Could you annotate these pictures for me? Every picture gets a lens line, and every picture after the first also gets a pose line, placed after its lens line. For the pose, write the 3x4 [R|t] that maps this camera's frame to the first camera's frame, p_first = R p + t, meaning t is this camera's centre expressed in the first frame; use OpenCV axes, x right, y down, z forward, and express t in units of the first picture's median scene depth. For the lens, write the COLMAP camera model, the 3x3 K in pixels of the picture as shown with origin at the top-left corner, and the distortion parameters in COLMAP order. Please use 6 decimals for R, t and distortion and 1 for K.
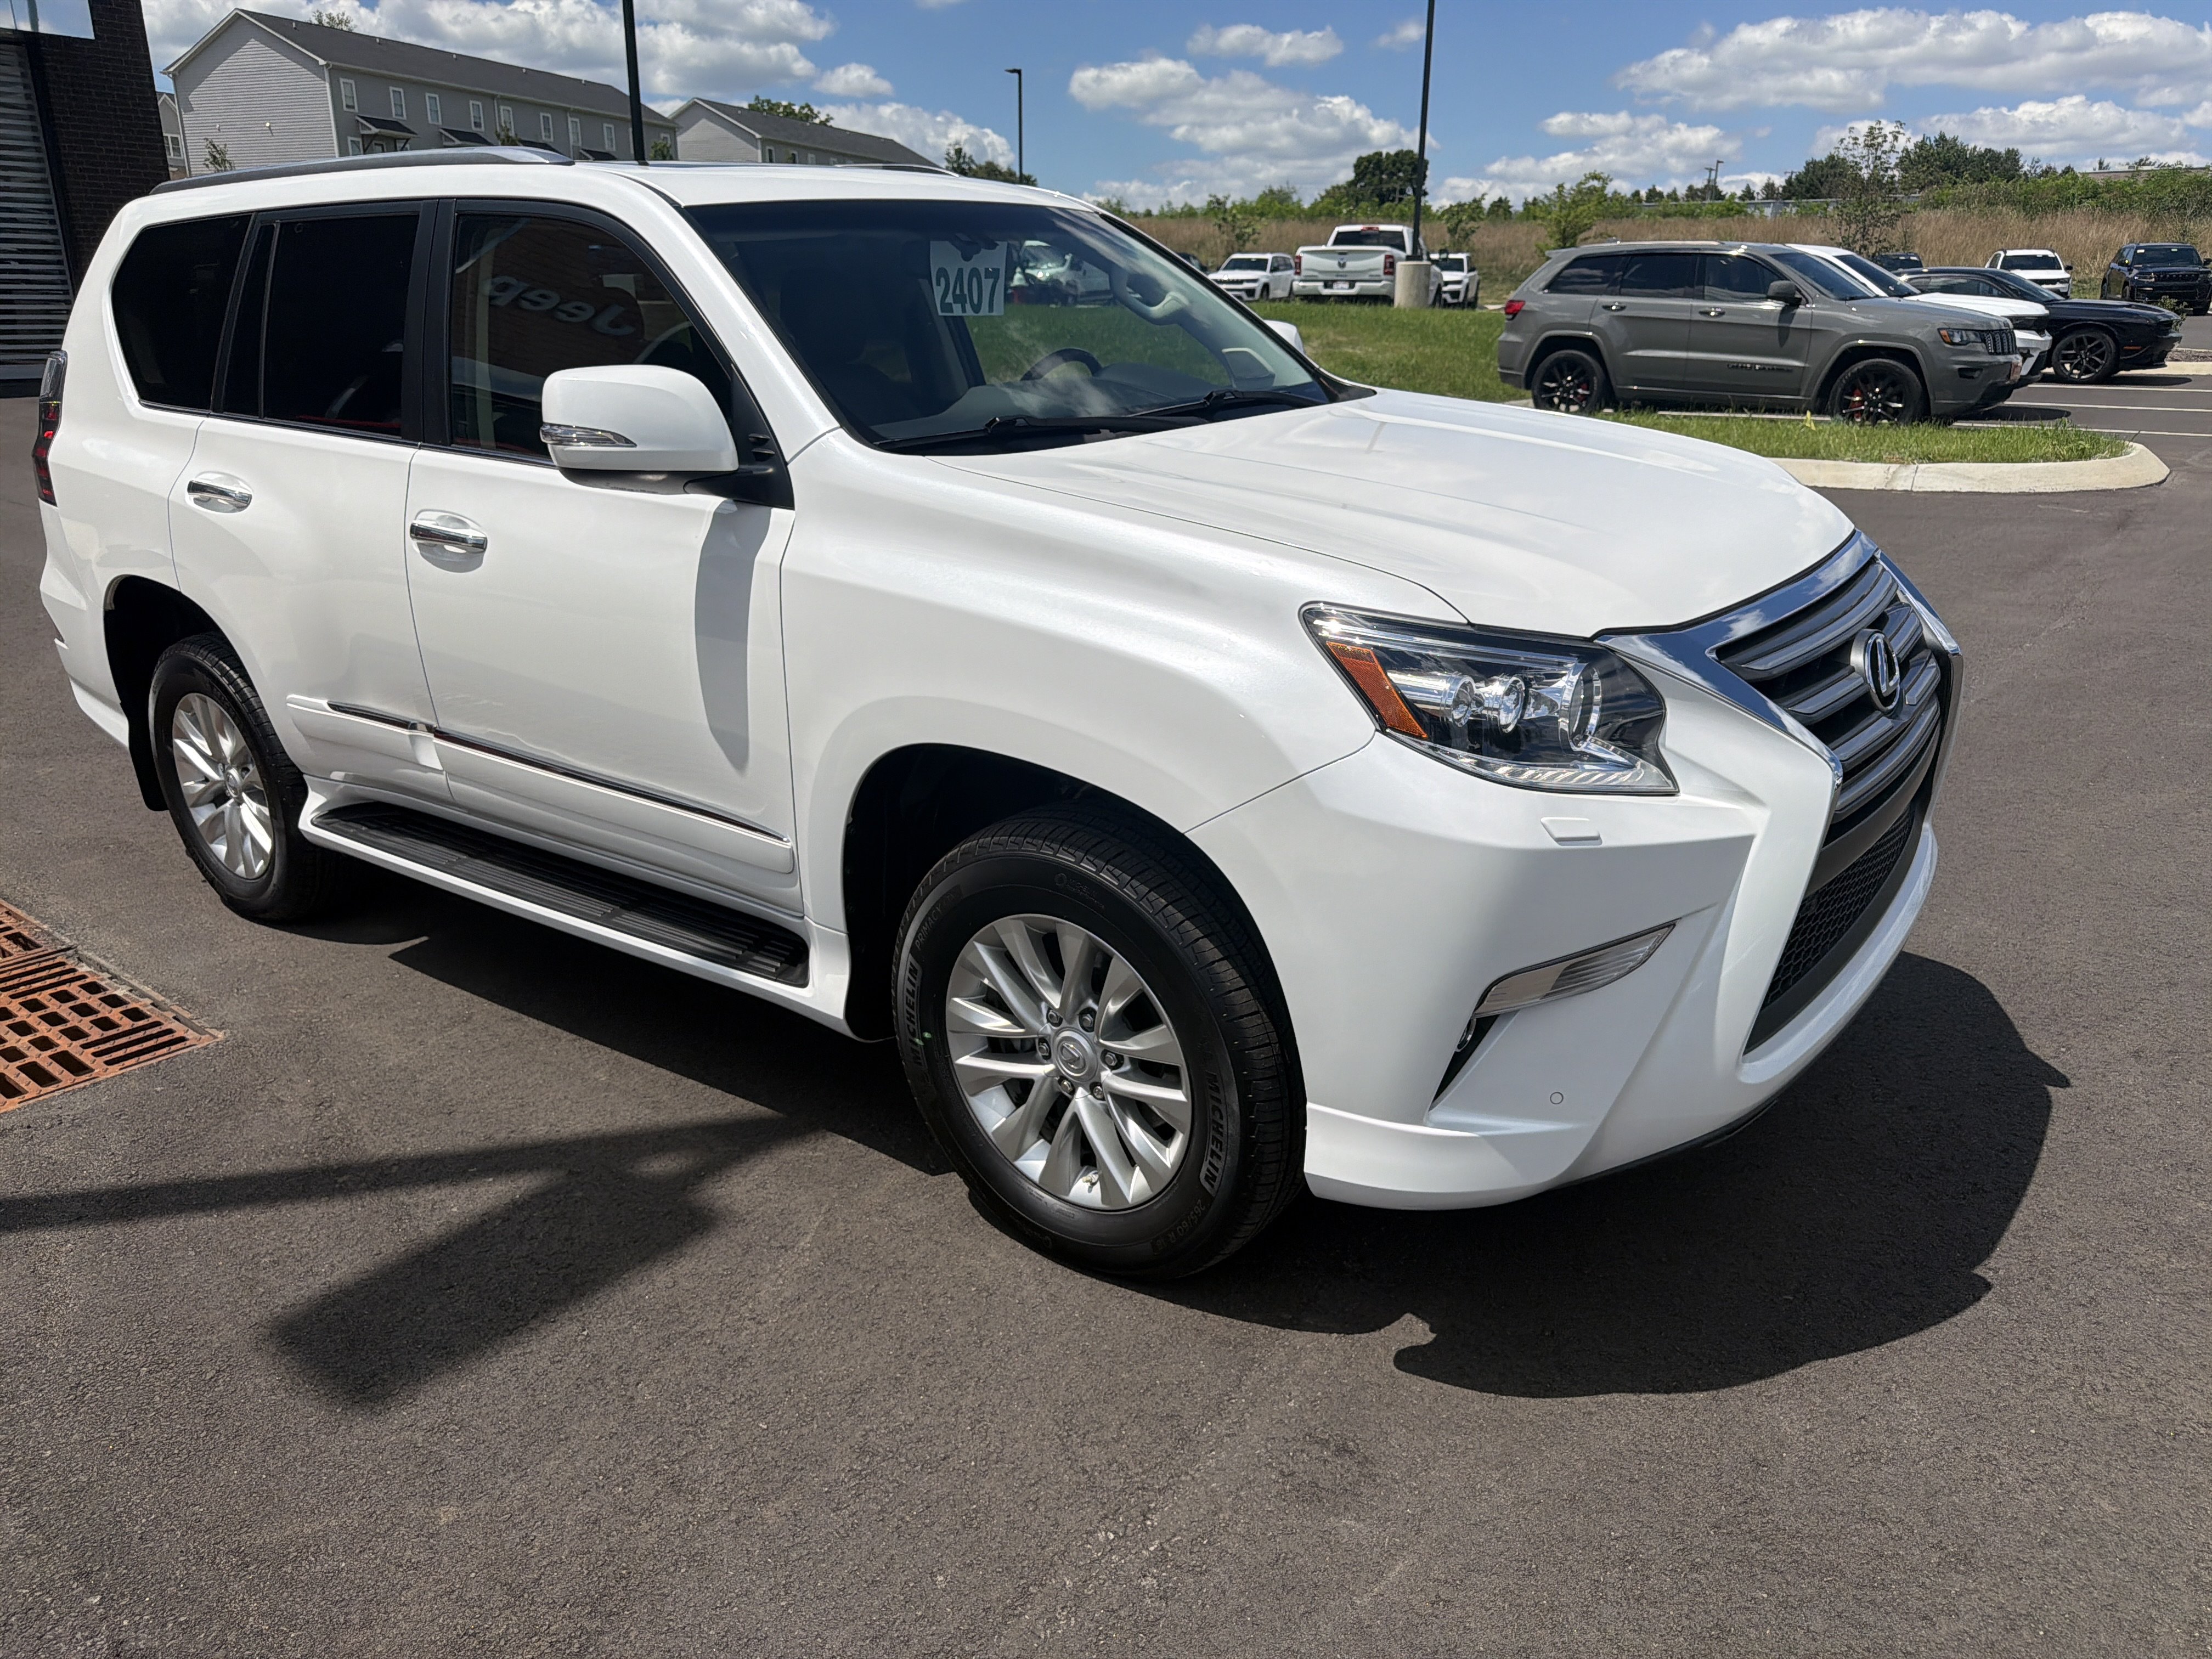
lens RADIAL K [[1582.1, 0, 1115.7], [0, 1582.1, 832.5], [0, 0, 1]] dist [0.015610, -0.017419]
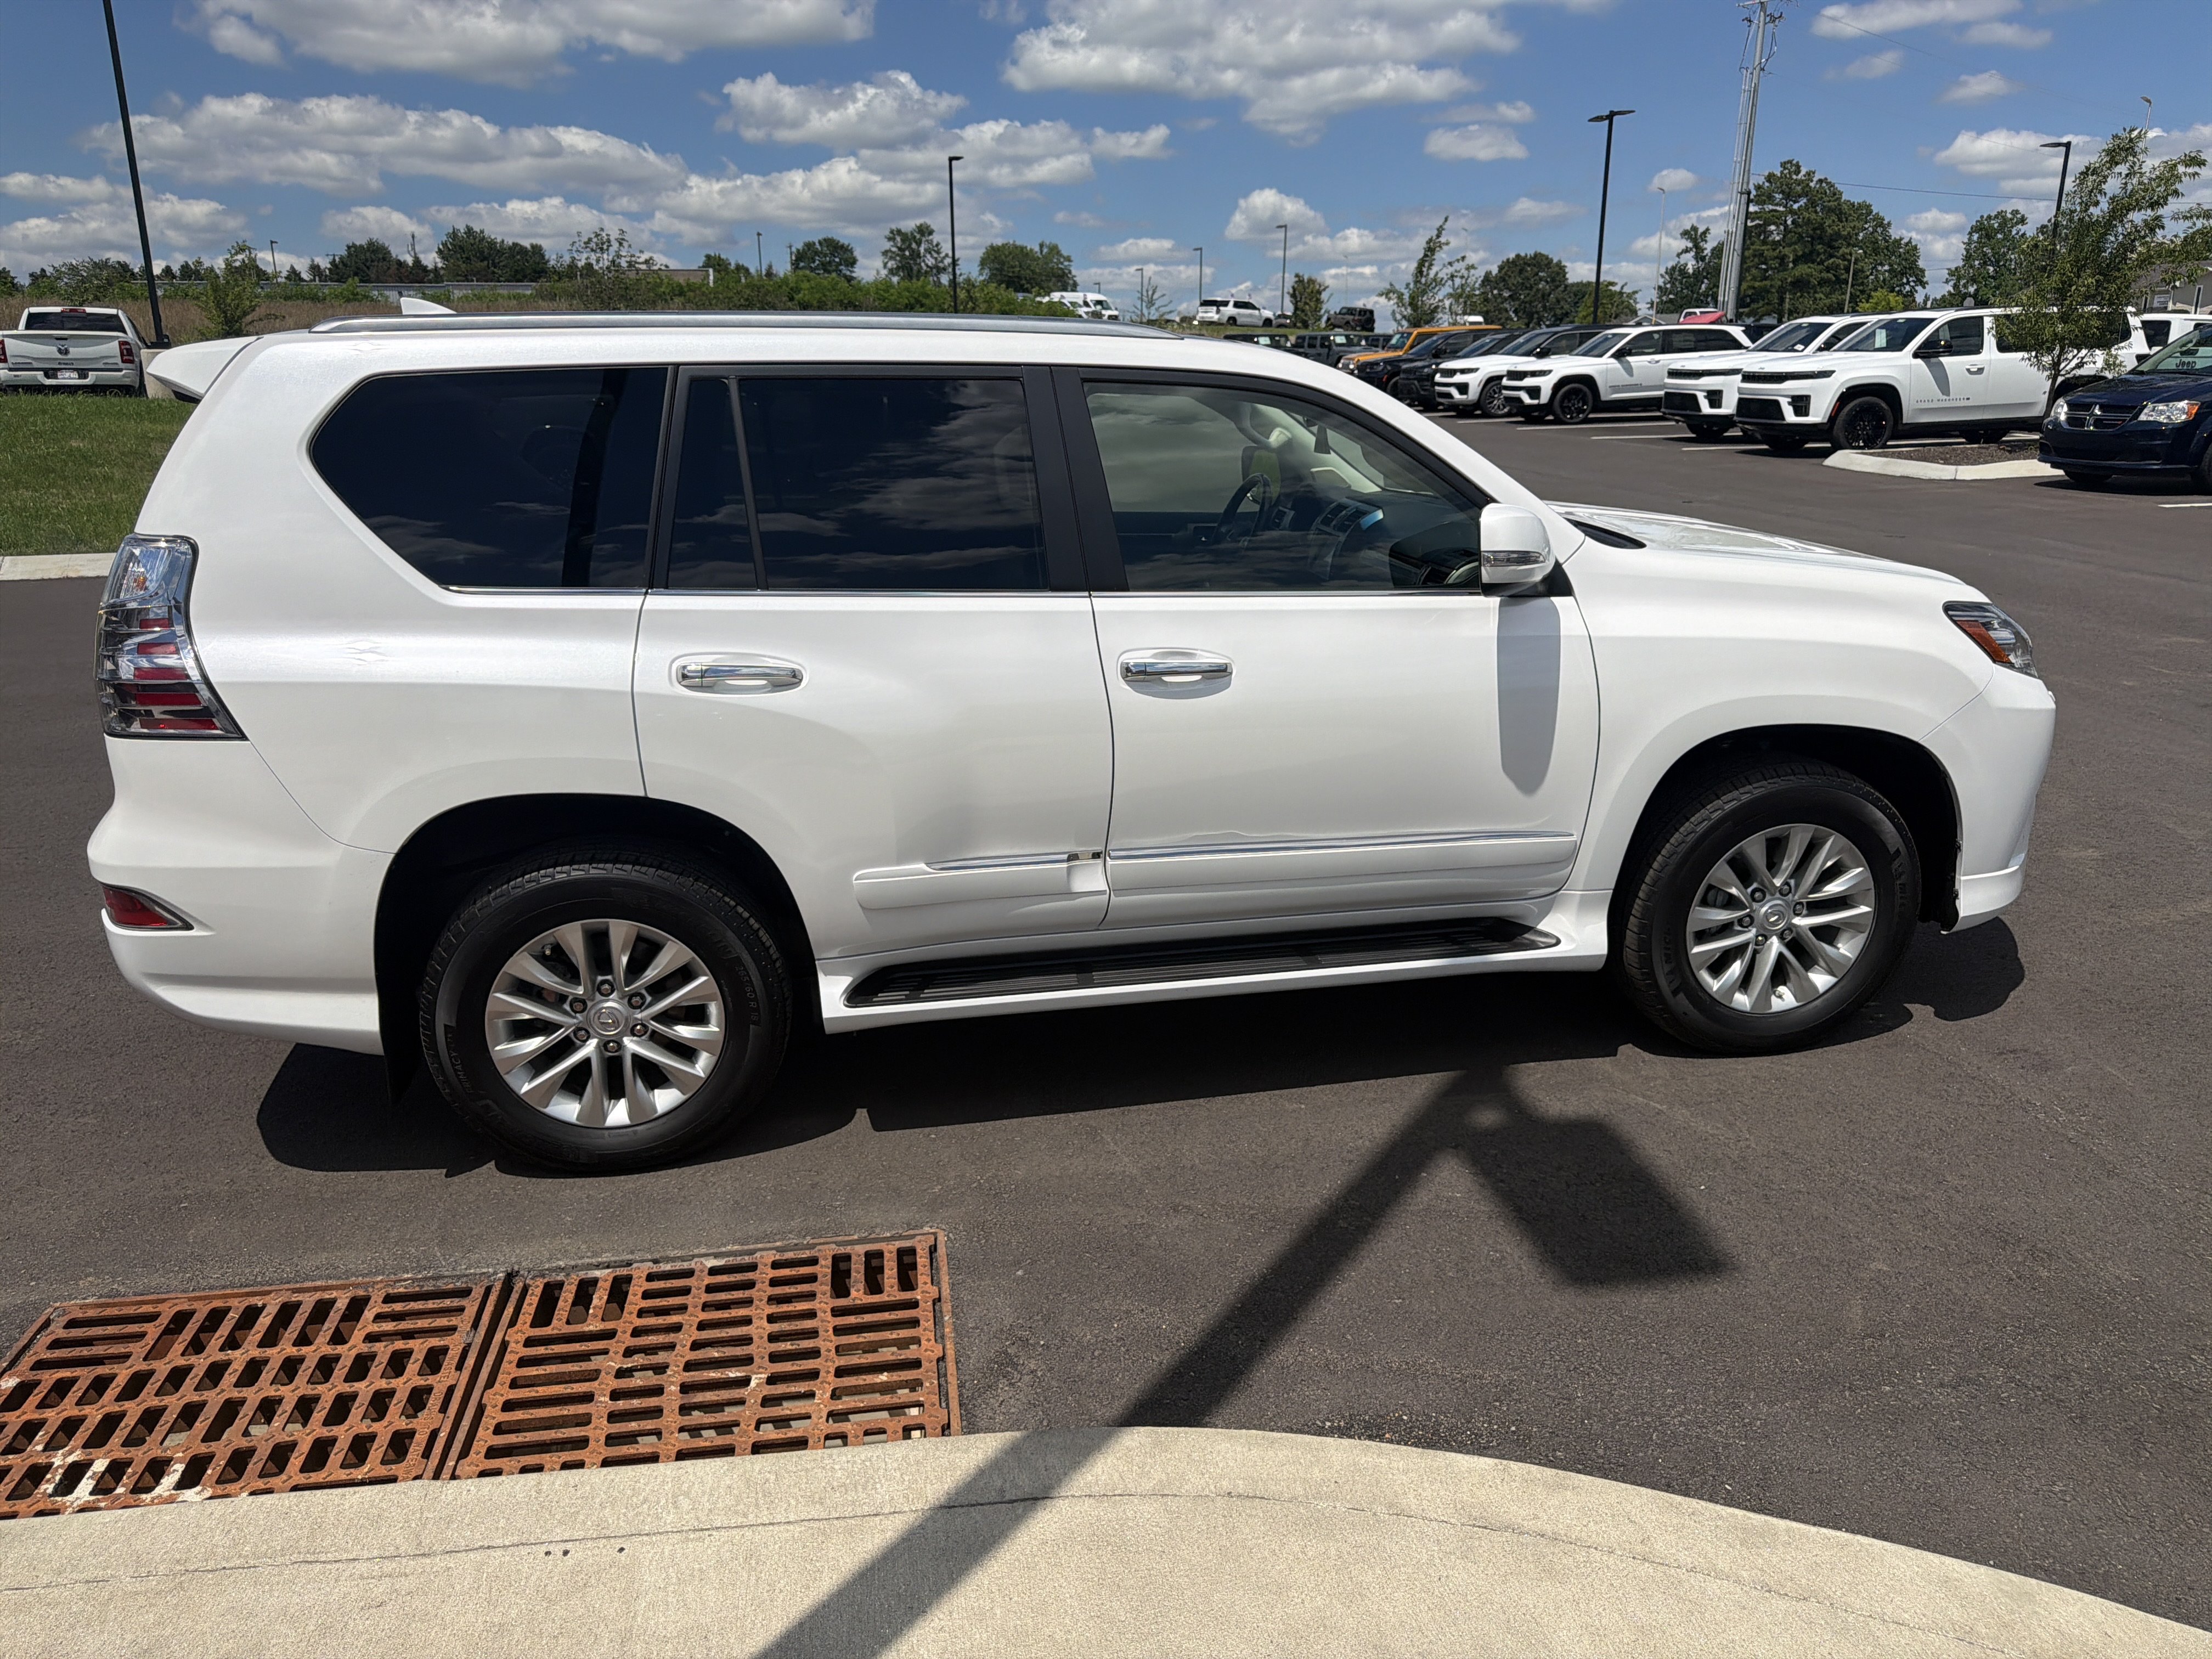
lens RADIAL K [[1582.1, 0, 1113.0], [0, 1582.1, 845.3], [0, 0, 1]] dist [0.015610, -0.017419]
pose [[0.679285, -0.211650, 0.702692, -1.033657], [0.238491, 0.969203, 0.061376, -0.118729], [-0.694041, 0.125894, 0.708842, 0.217128]]
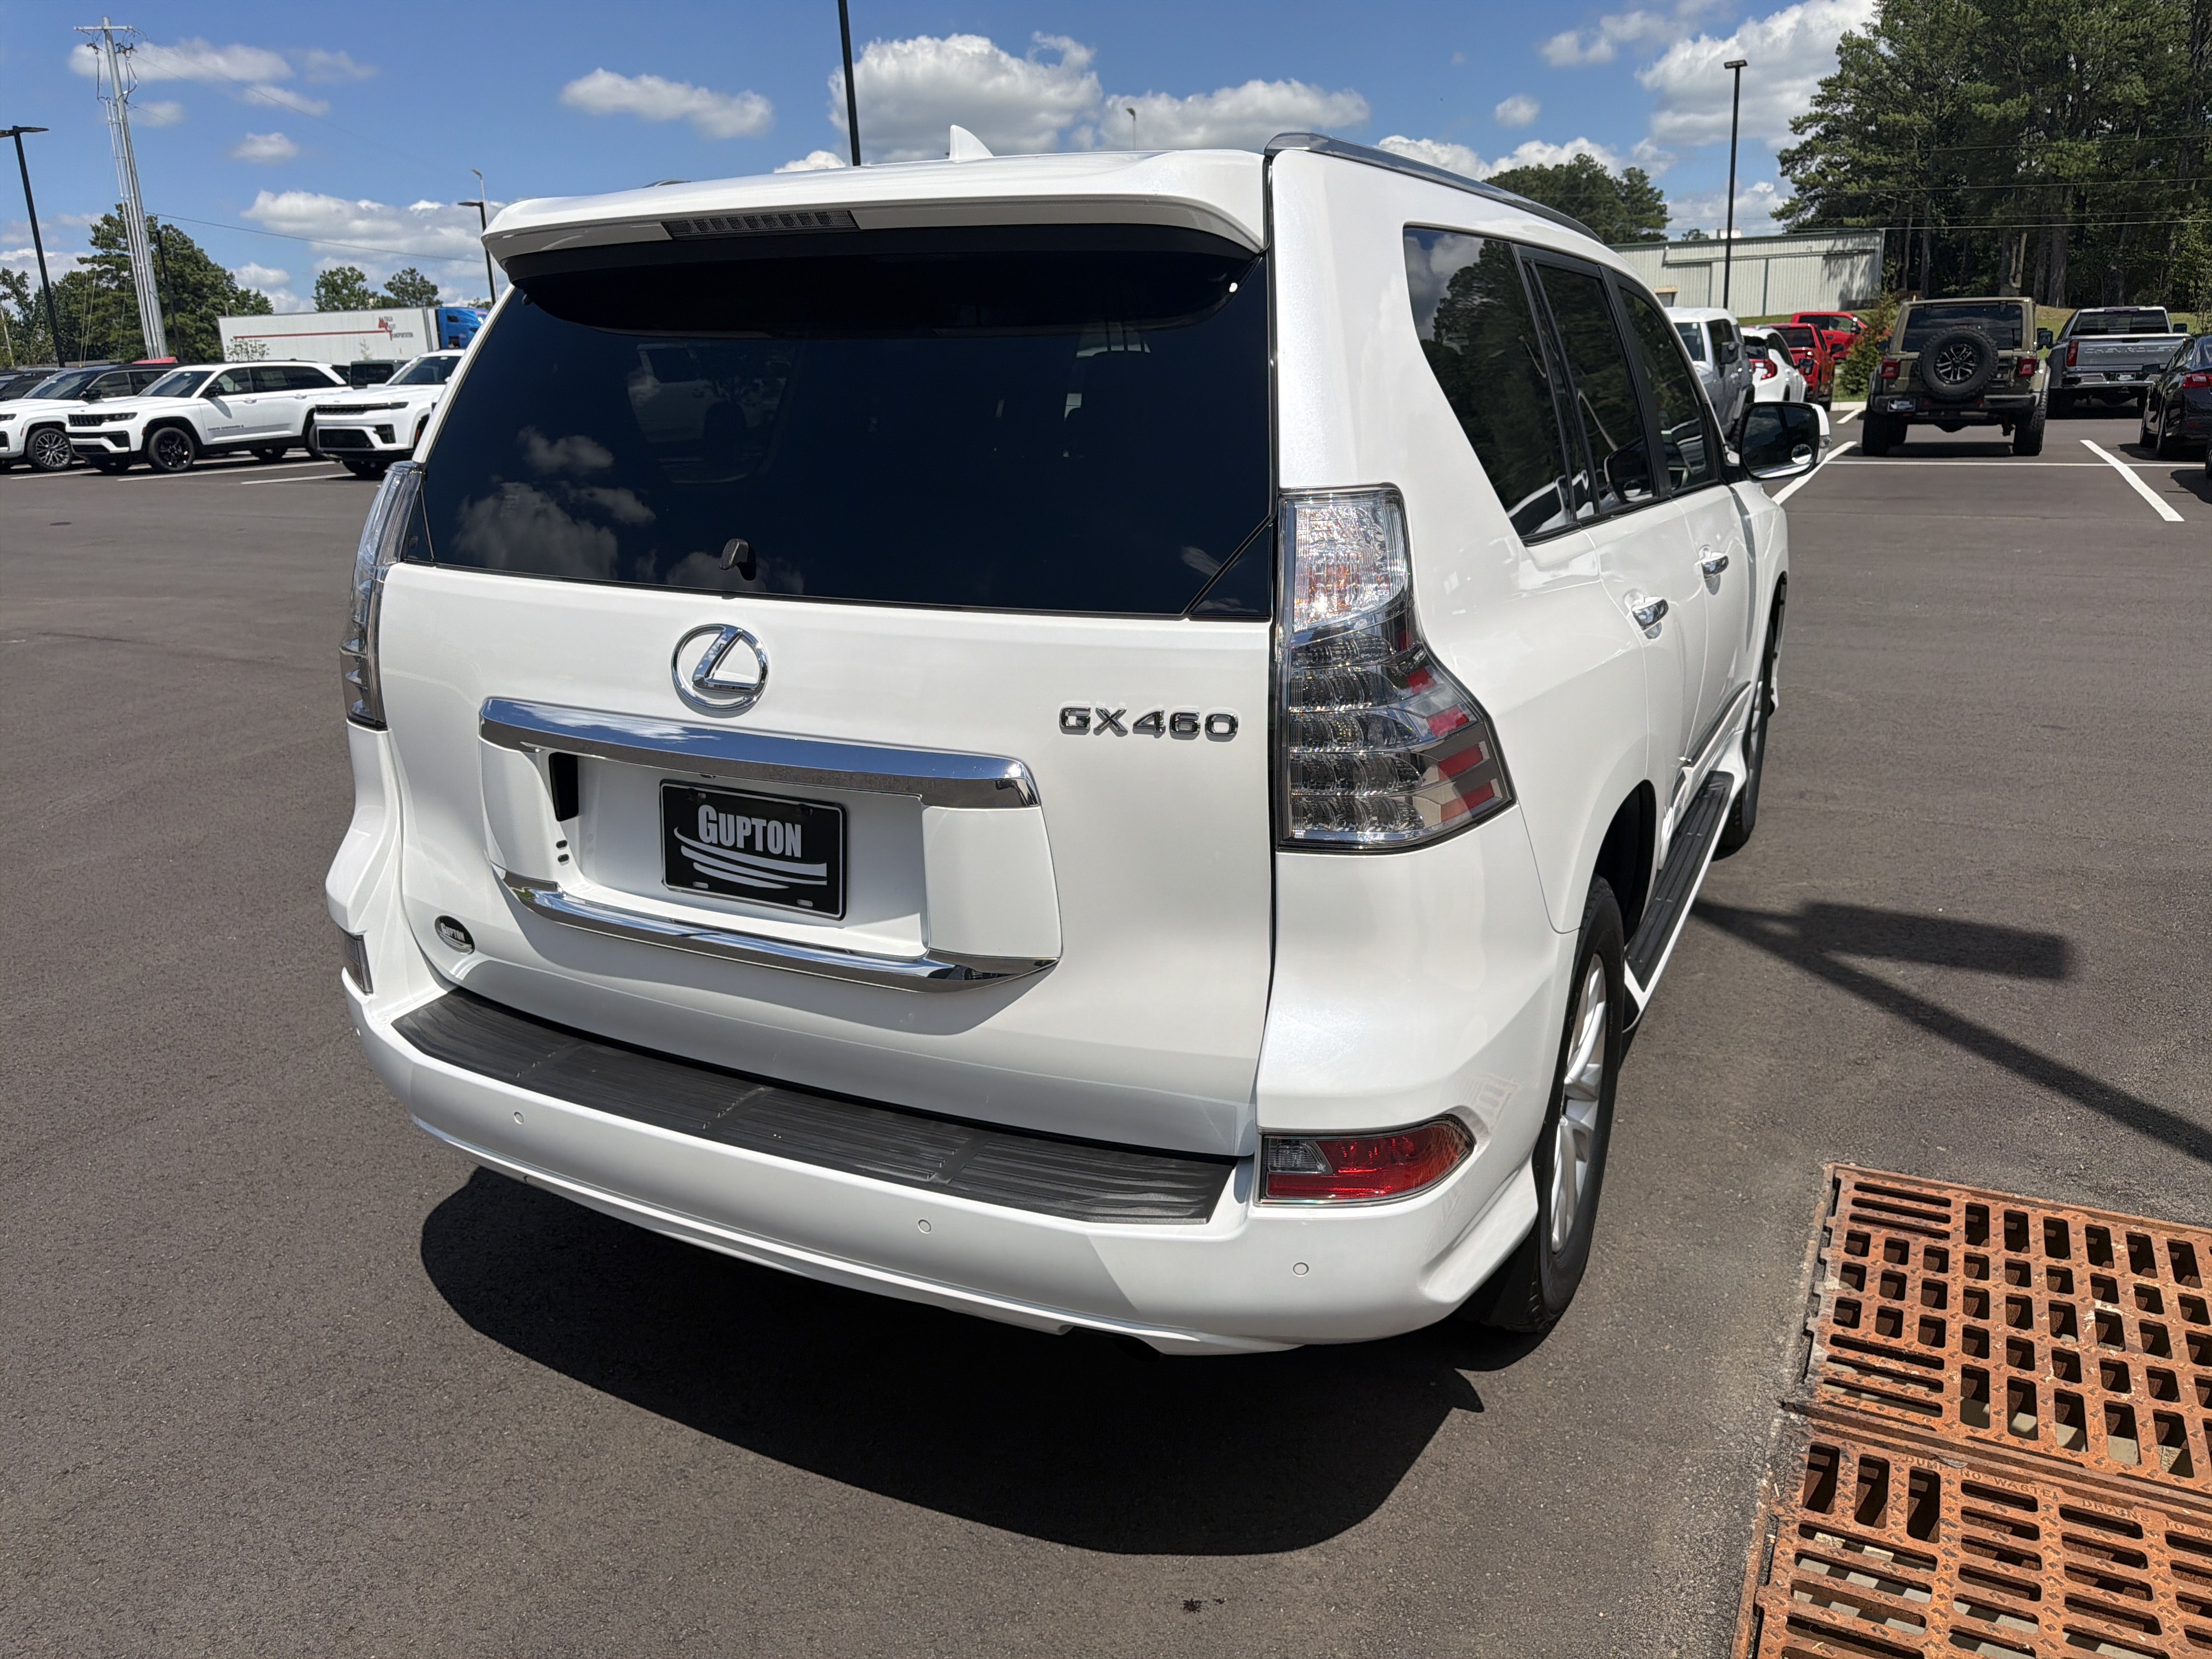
lens RADIAL K [[1582.1, 0, 1104.5], [0, 1582.1, 817.8], [0, 0, 1]] dist [0.015610, -0.017419]
pose [[-0.182388, -0.247555, 0.951552, -1.207255], [0.346838, 0.889373, 0.297859, -0.423128], [-0.920021, 0.384360, -0.076350, 1.281850]]
